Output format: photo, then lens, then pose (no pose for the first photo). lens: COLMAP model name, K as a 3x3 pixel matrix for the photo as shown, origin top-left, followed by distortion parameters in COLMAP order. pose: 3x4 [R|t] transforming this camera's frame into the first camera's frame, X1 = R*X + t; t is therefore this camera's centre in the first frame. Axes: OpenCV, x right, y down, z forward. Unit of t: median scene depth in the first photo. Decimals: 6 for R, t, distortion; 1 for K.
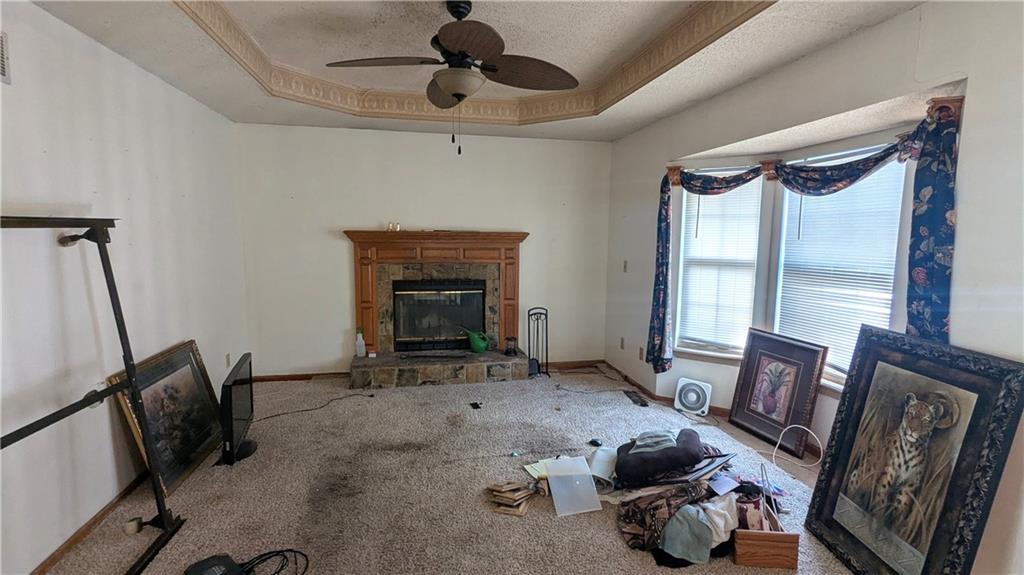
lens RADIAL K [[484.8, 0, 515.3], [0, 484.8, 288.3], [0, 0, 1]] dist [-0.001141, 0.003338]
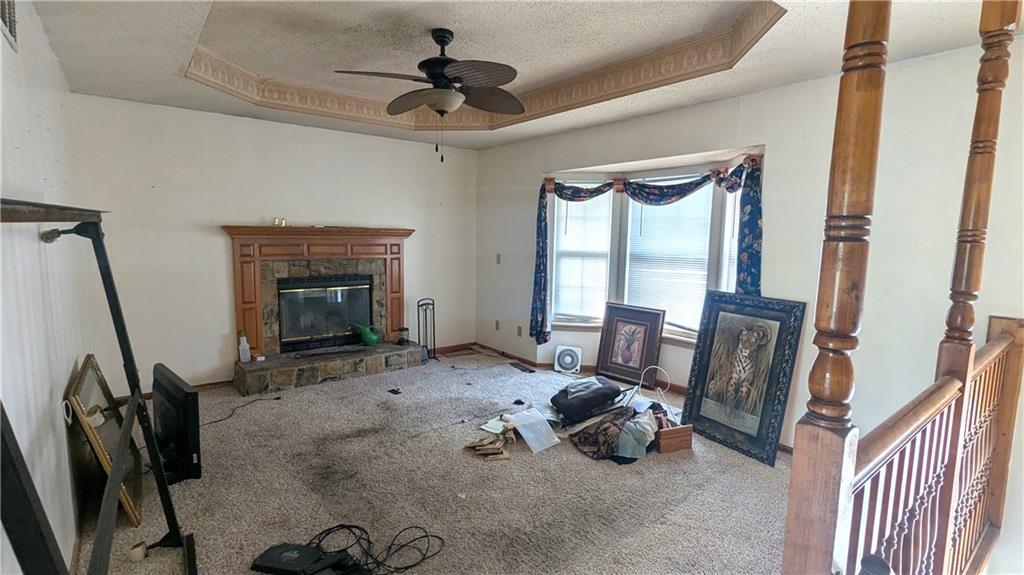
lens RADIAL K [[484.8, 0, 516.0], [0, 484.8, 287.9], [0, 0, 1]] dist [-0.001141, 0.003338]
pose [[0.892269, -0.046764, 0.449076, -0.355729], [0.043868, 0.998895, 0.016858, 0.008972], [-0.449368, 0.004658, 0.893334, -0.083410]]
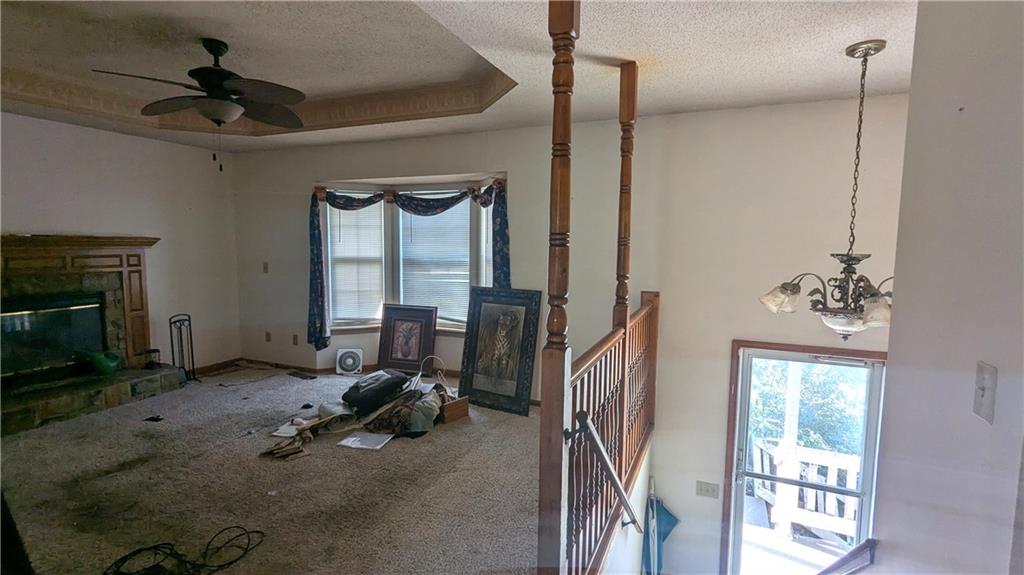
lens RADIAL K [[484.8, 0, 515.4], [0, 484.8, 289.2], [0, 0, 1]] dist [-0.001141, 0.003338]
pose [[0.573328, -0.086792, 0.814716, -0.490920], [0.091134, 0.994958, 0.041861, 0.013786], [-0.814242, 0.050249, 0.578347, -0.165673]]
